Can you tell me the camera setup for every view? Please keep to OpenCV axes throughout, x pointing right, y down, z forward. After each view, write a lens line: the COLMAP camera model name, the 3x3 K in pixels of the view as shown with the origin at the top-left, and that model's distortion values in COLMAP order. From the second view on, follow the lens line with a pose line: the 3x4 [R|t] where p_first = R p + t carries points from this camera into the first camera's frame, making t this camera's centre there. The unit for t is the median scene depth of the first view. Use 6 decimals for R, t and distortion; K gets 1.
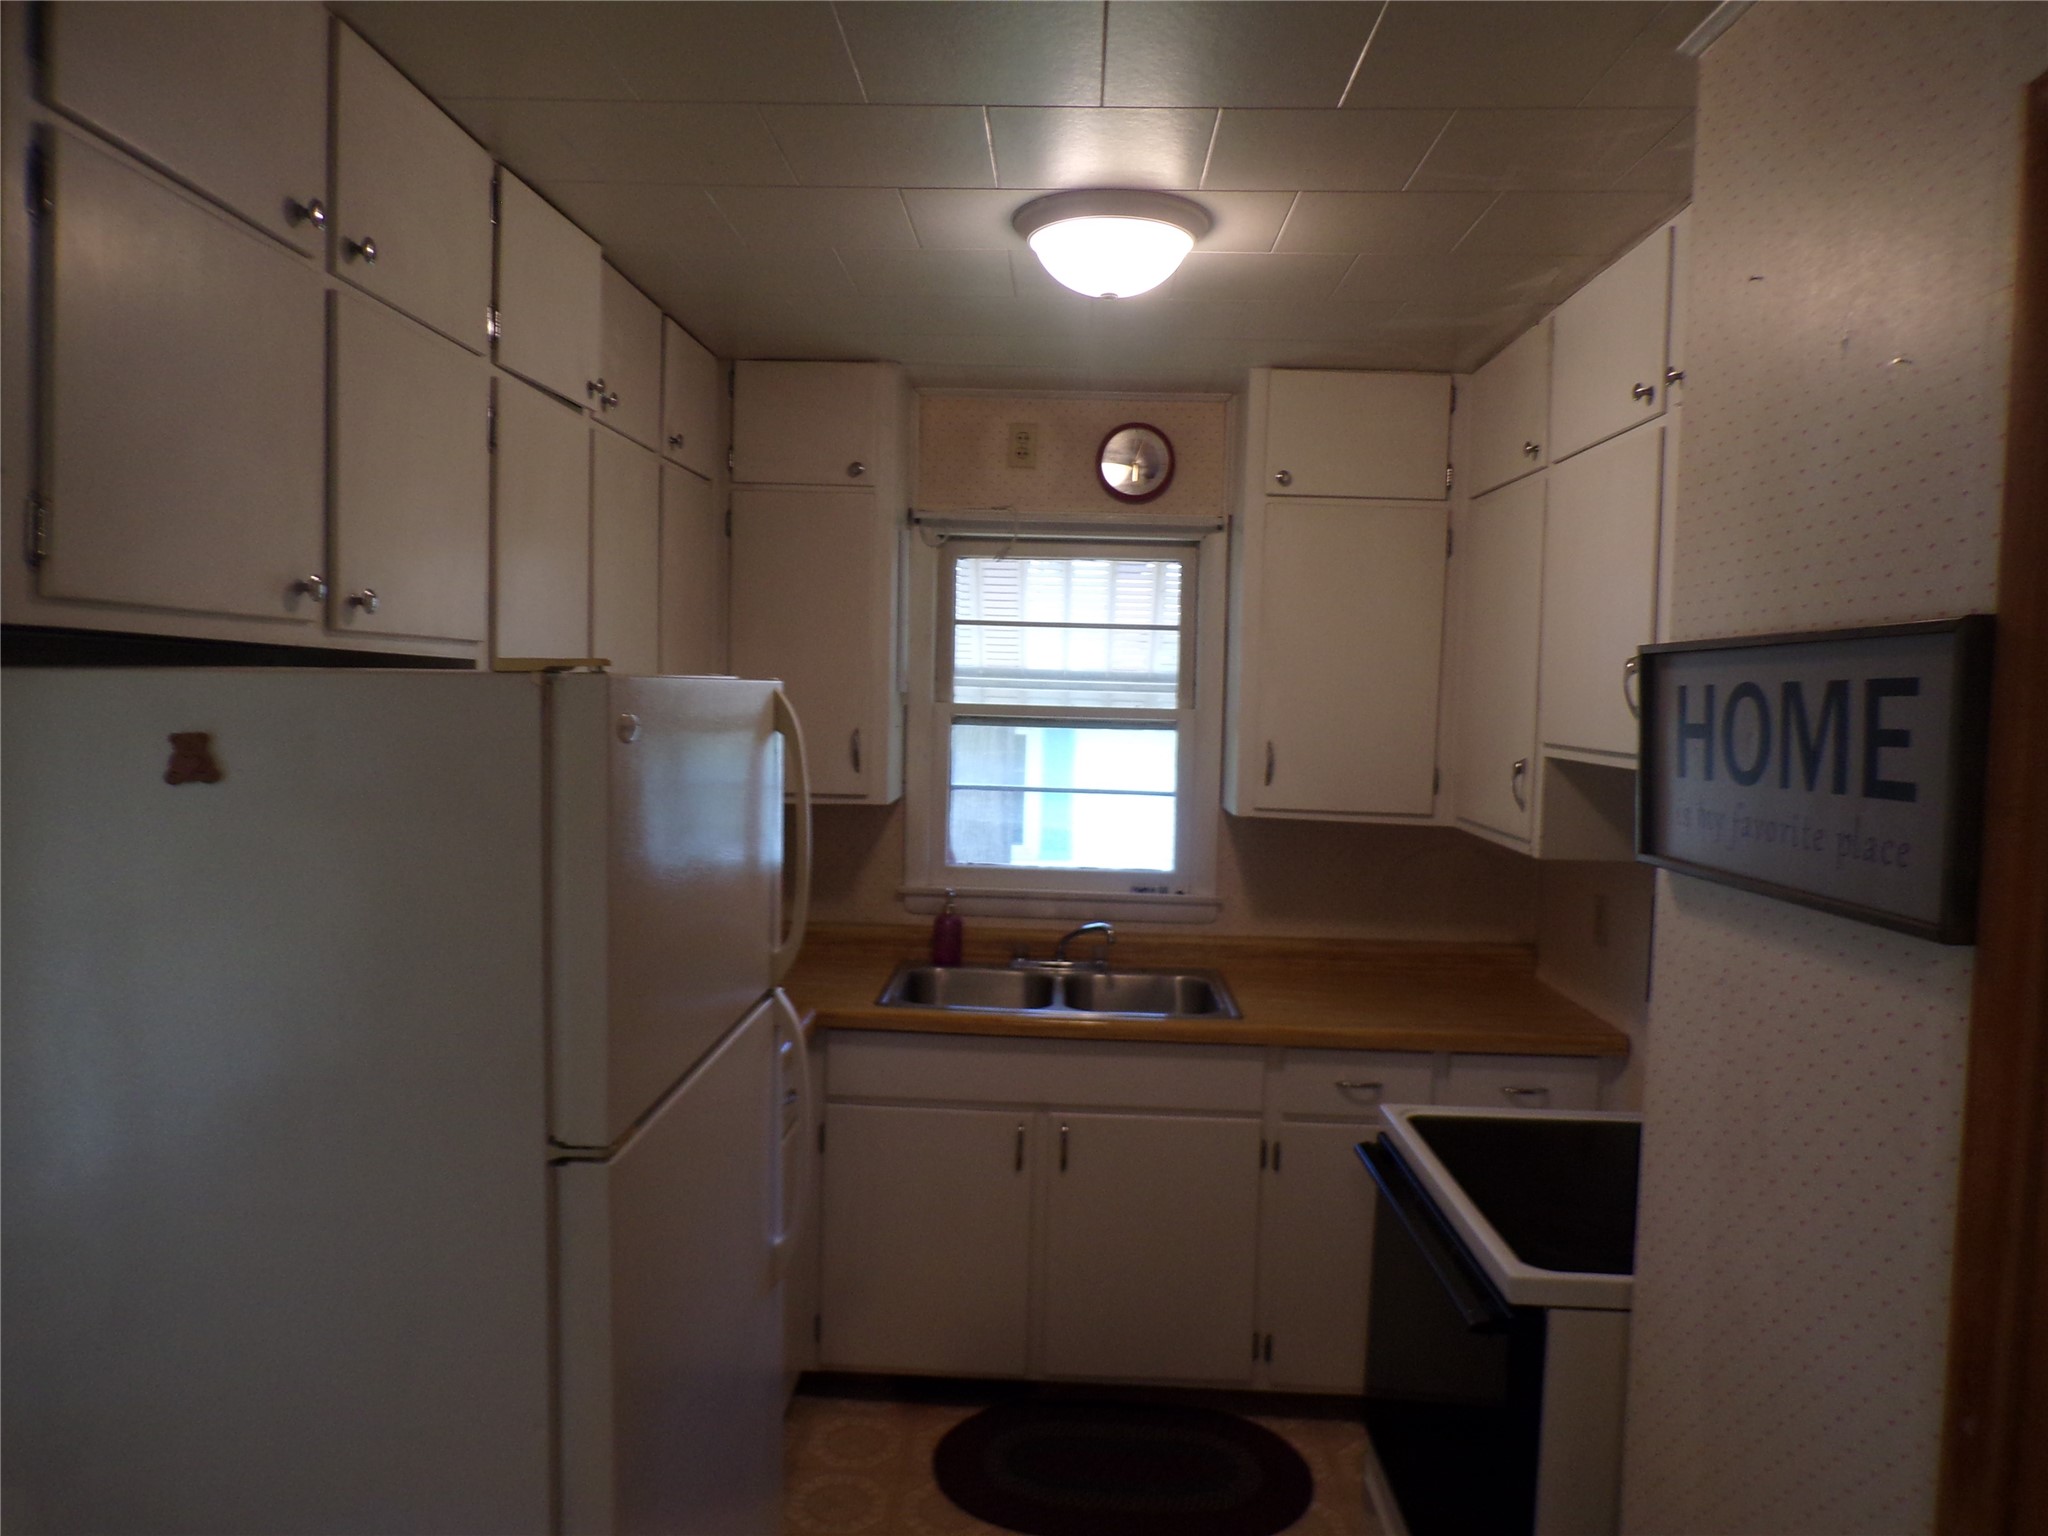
lens RADIAL K [[1417.3, 0, 1013.1], [0, 1417.3, 768.2], [0, 0, 1]] dist [-0.001639, 0.003977]
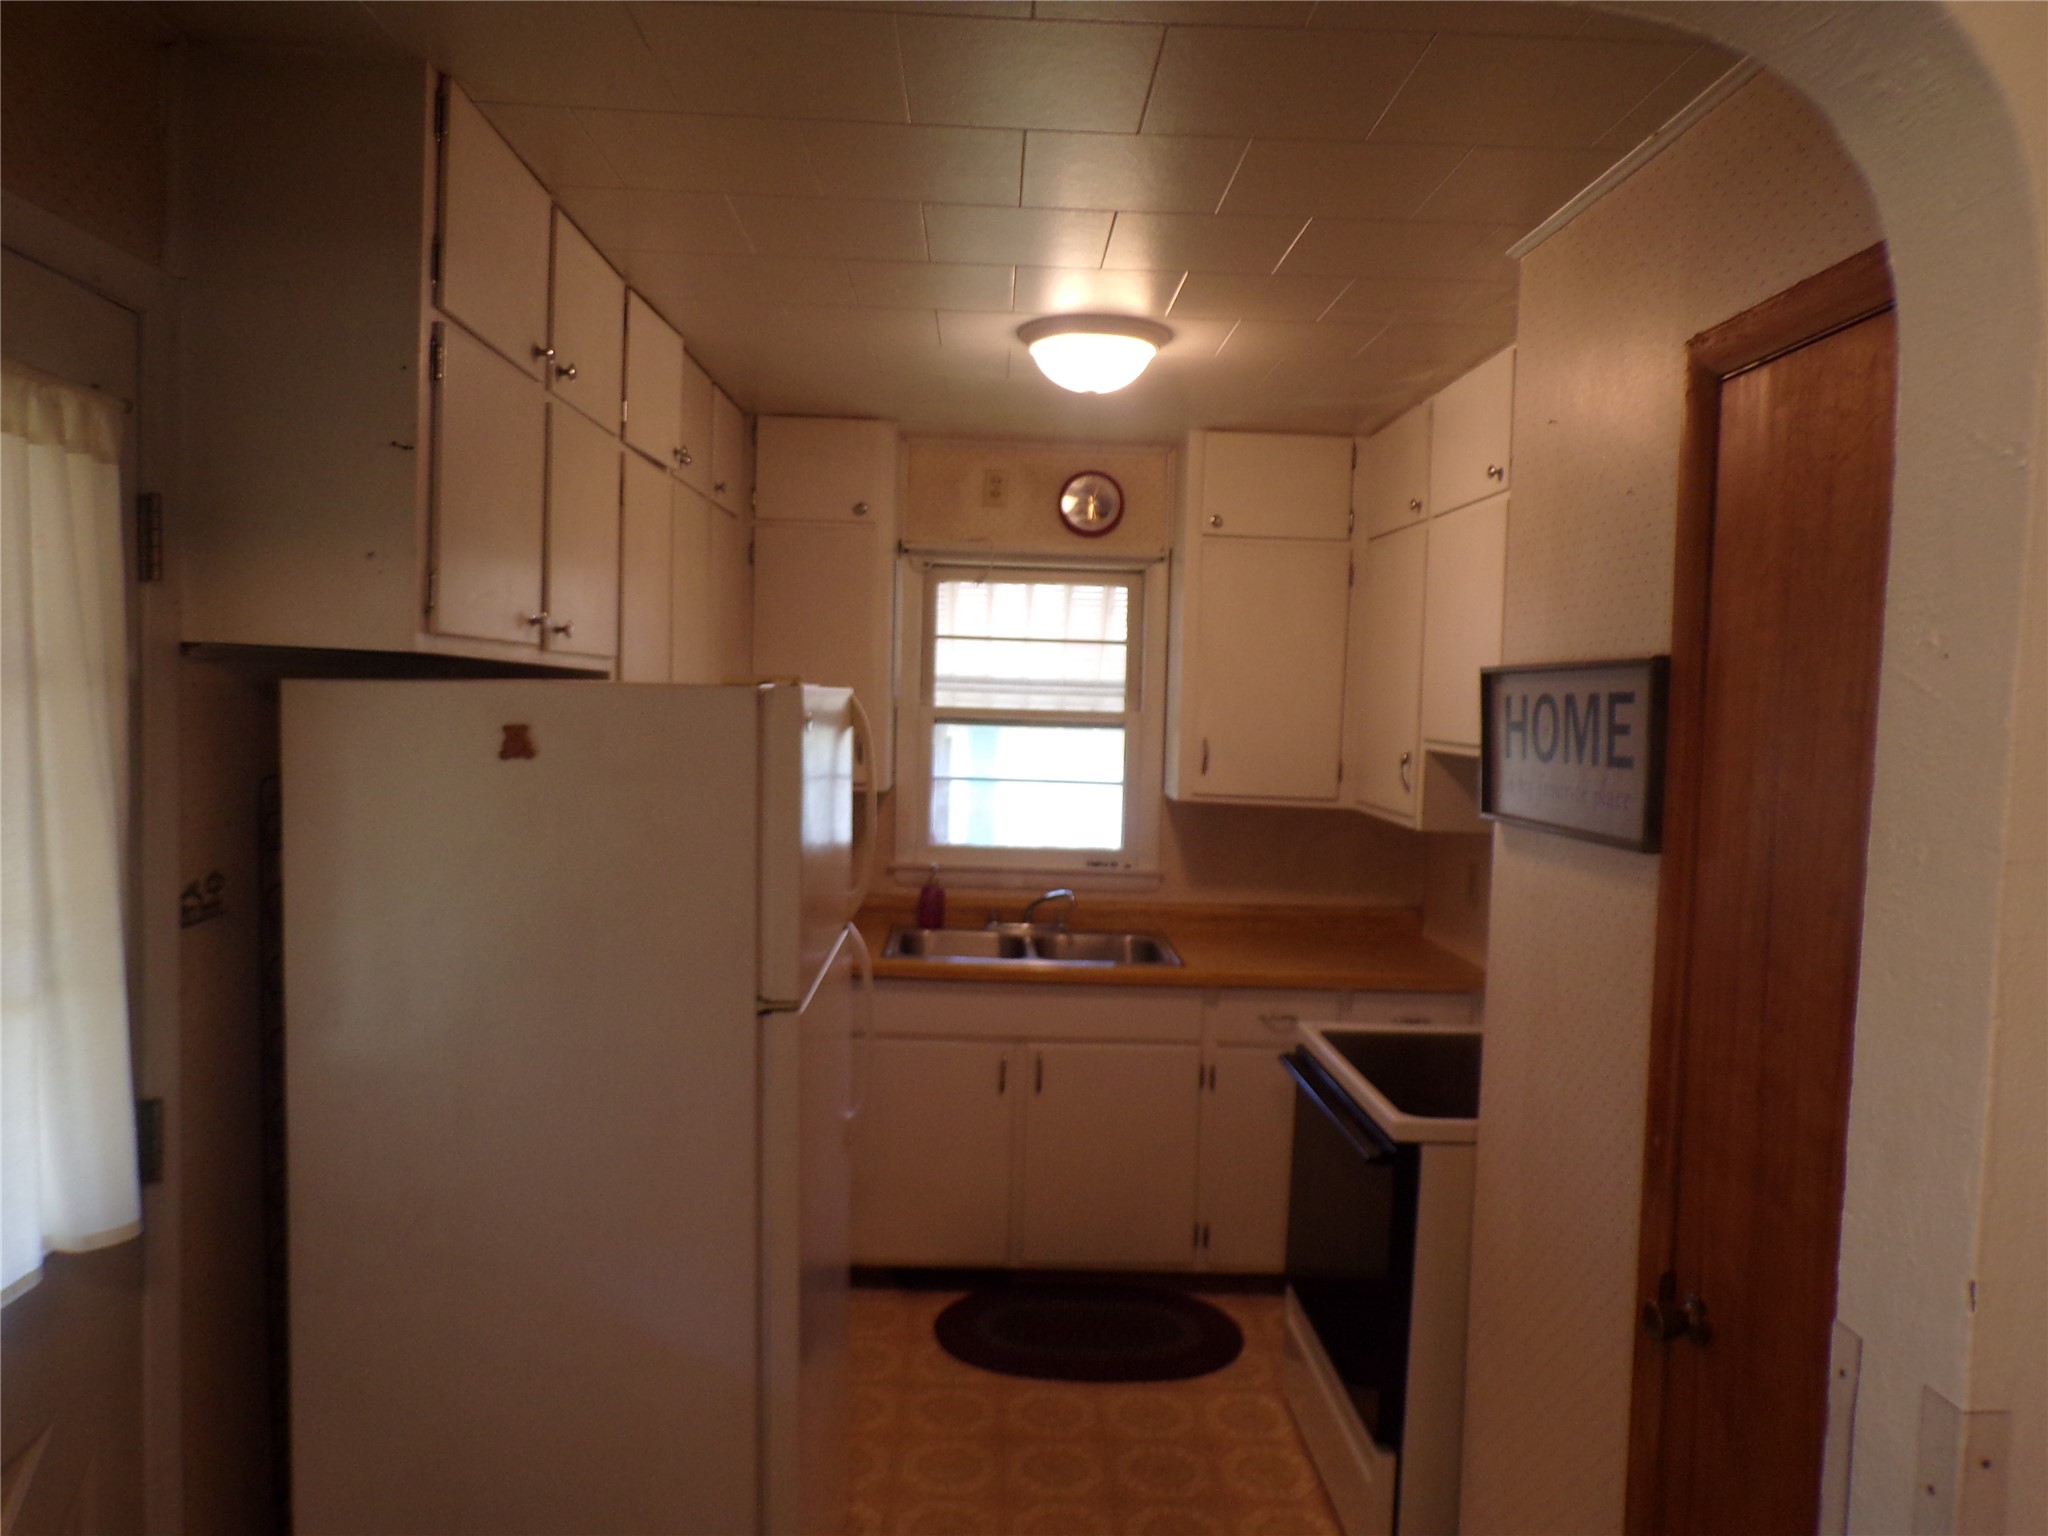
lens RADIAL K [[1417.3, 0, 1013.1], [0, 1417.3, 768.2], [0, 0, 1]] dist [-0.001639, 0.003977]
pose [[0.997941, 0.000403, 0.064142, -0.066711], [-0.000265, 0.999998, -0.002164, 0.010203], [-0.064143, 0.002143, 0.997938, -0.218500]]
